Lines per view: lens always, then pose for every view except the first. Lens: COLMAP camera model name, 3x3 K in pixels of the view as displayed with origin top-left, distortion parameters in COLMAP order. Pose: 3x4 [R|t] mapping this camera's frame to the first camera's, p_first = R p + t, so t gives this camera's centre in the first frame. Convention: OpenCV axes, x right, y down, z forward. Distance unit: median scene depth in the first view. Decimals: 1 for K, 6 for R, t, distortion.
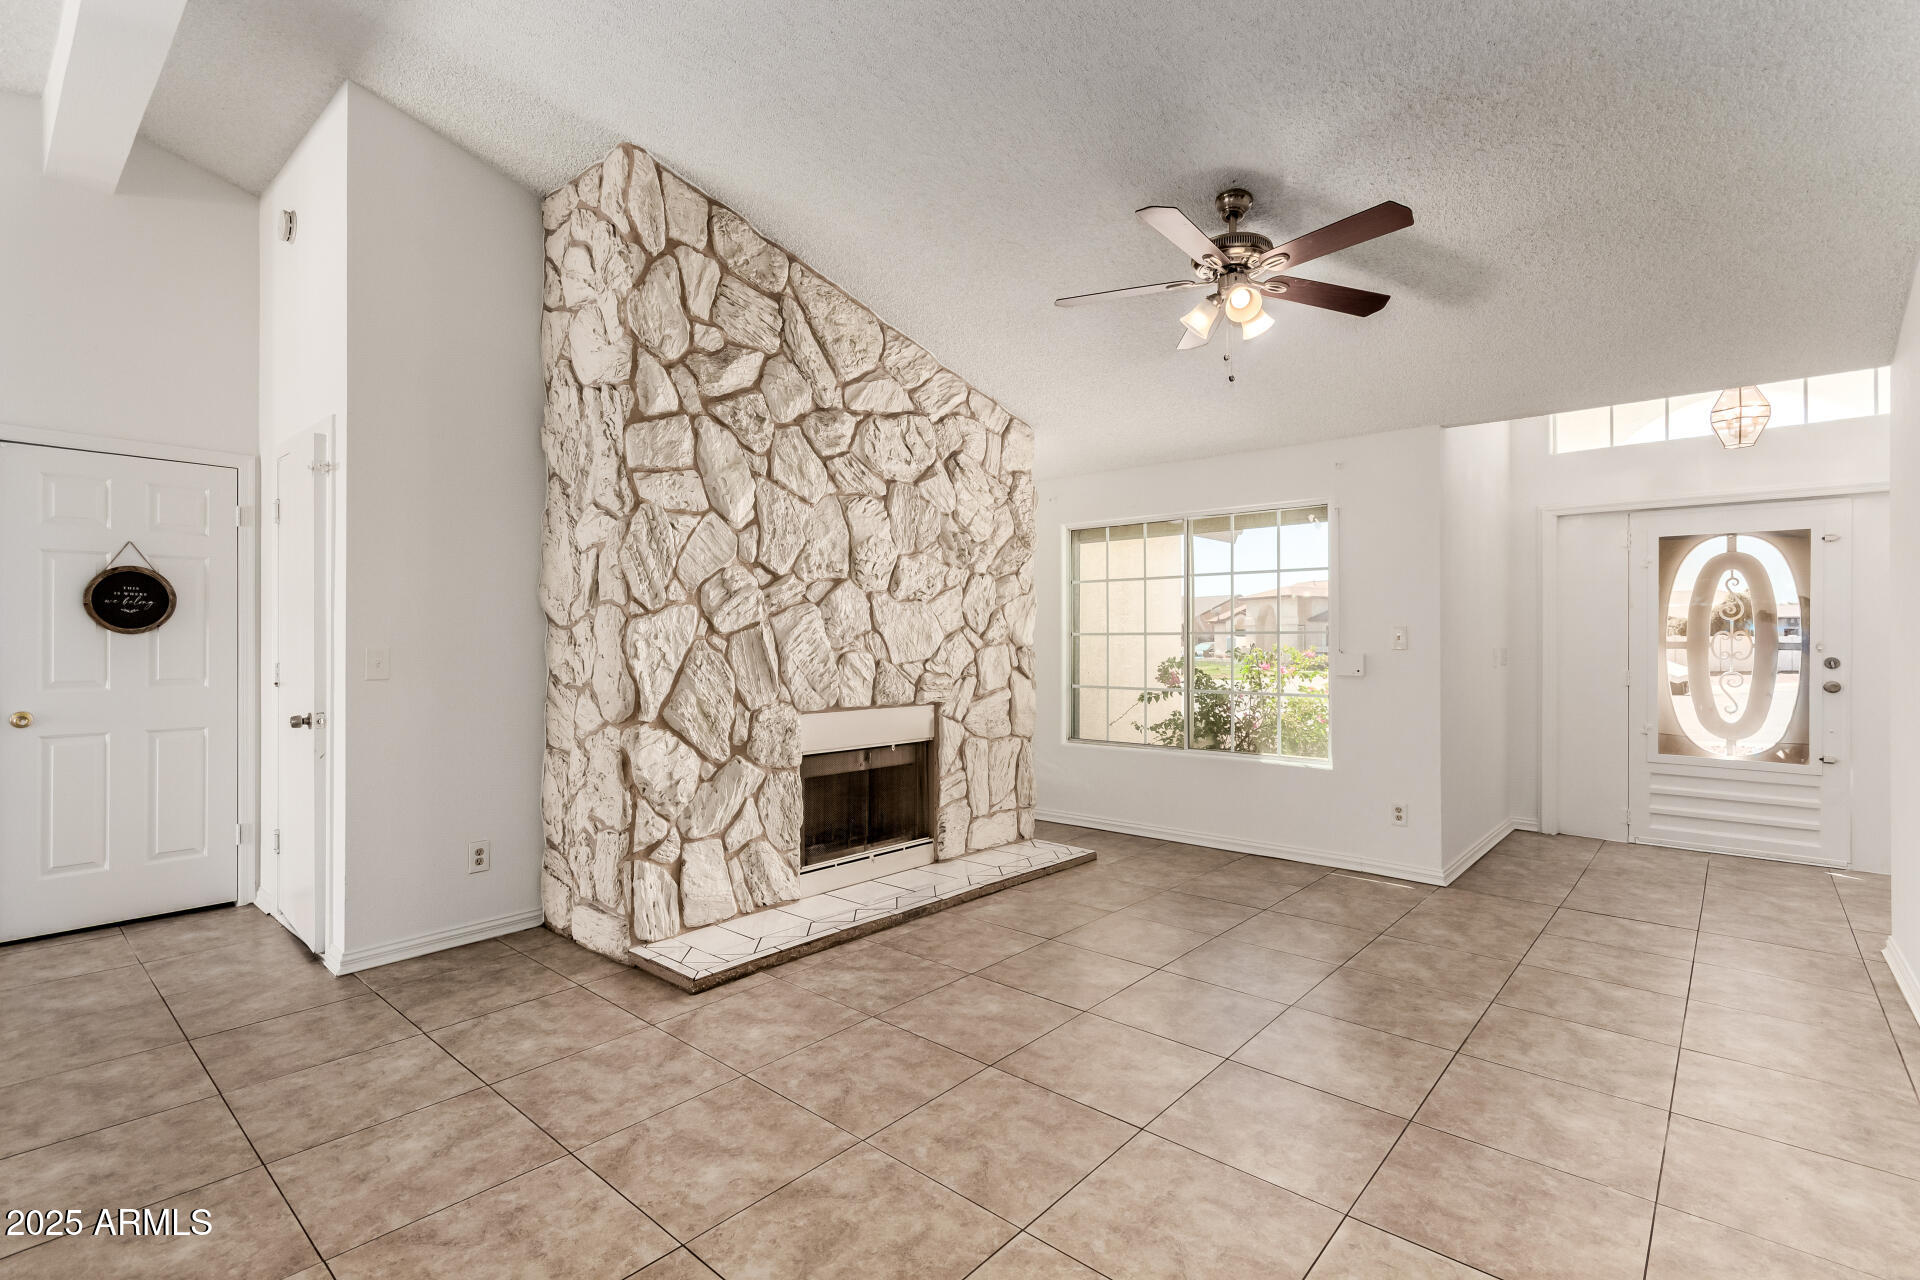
lens RADIAL K [[944.0, 0, 960.0], [0, 944.0, 640.0], [0, 0, 1]] dist [-0.004174, -0.000441]
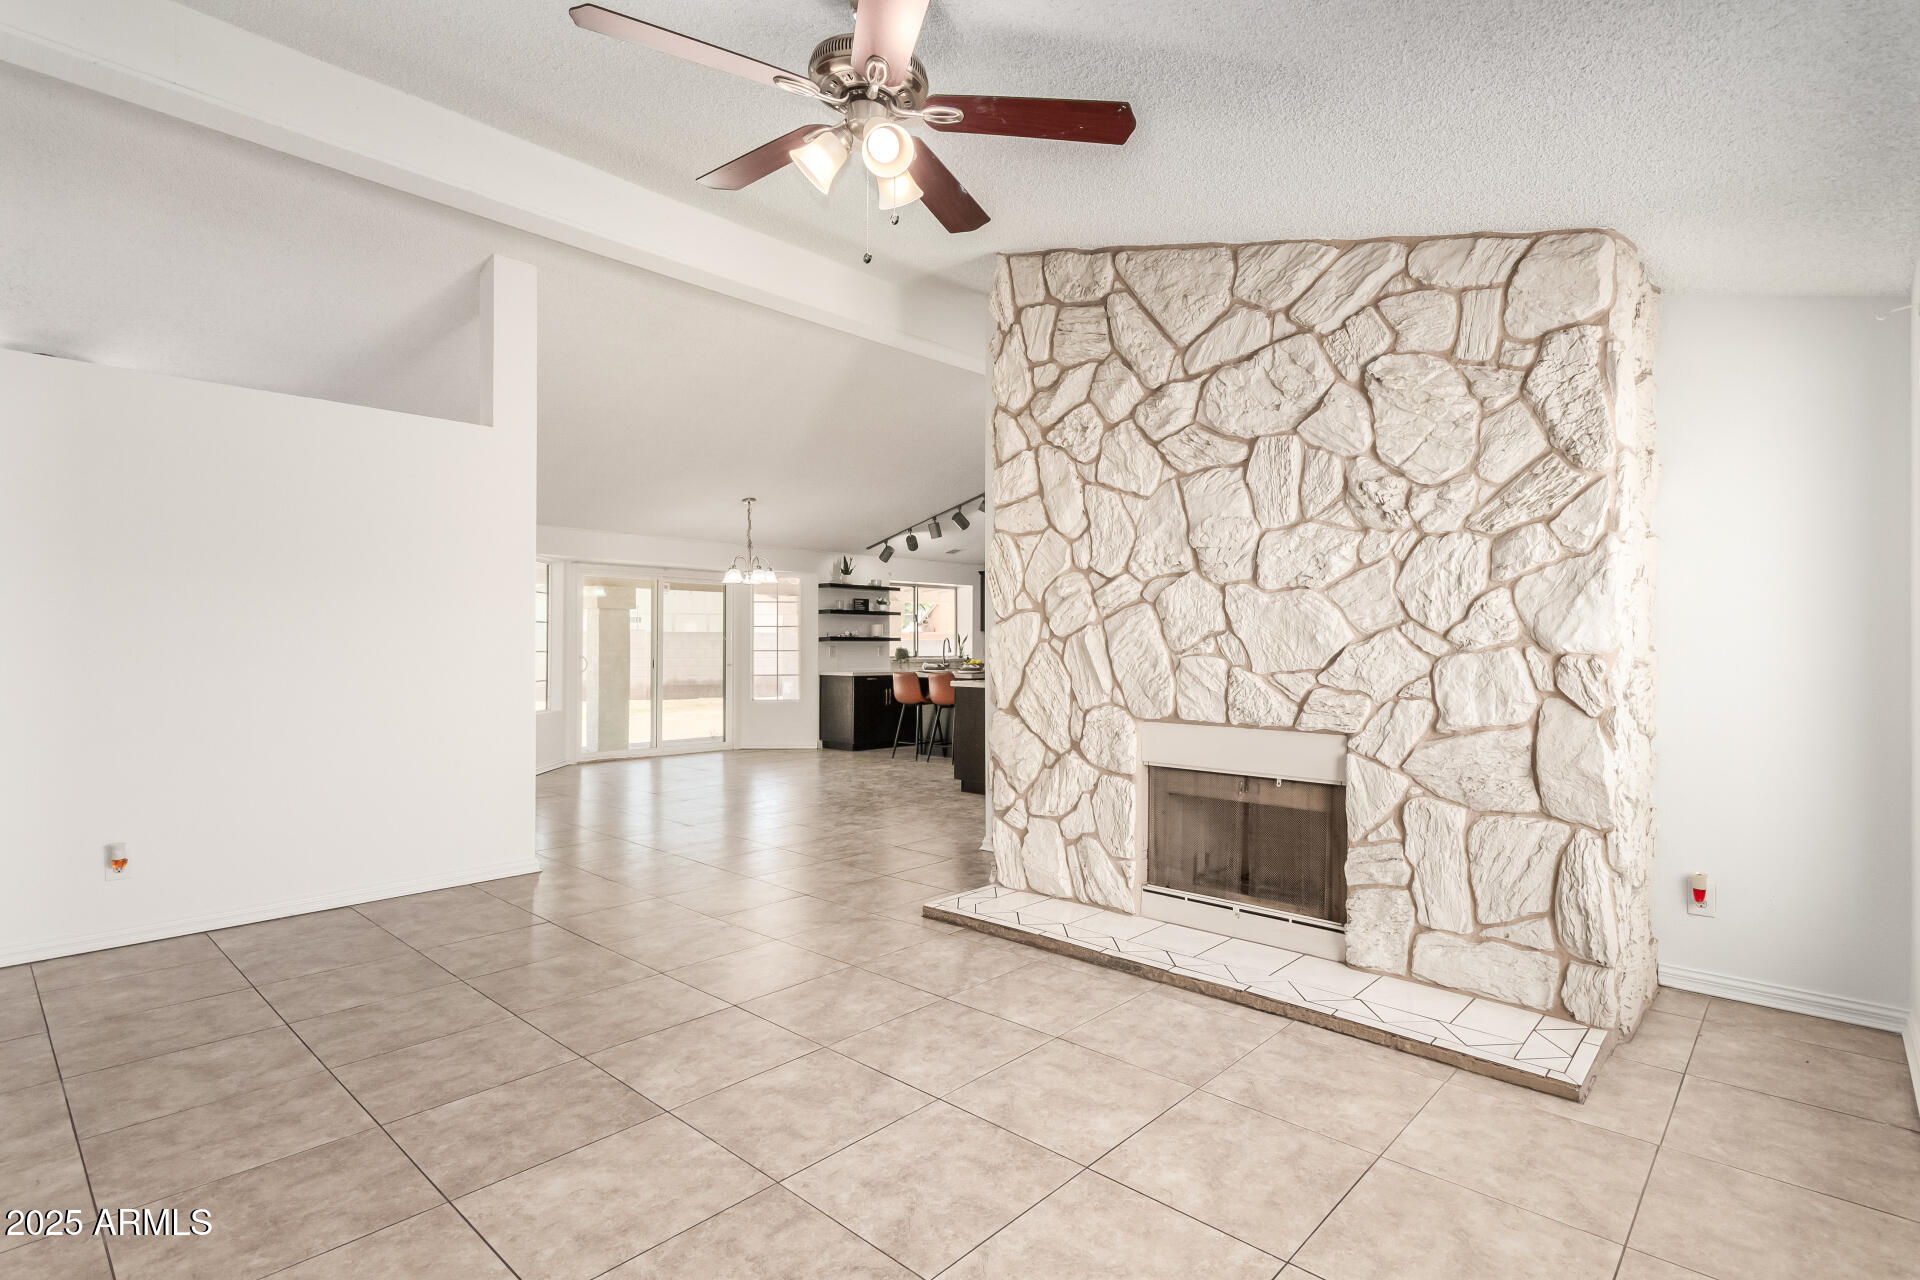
lens RADIAL K [[884.3, 0, 960.0], [0, 884.3, 640.0], [0, 0, 1]] dist [0.002306, 0.000402]
pose [[-0.024390, -0.005302, -0.999688, 0.737747], [-0.002030, 0.999984, -0.005254, 0.002805], [0.999700, 0.001901, -0.024400, 0.857825]]
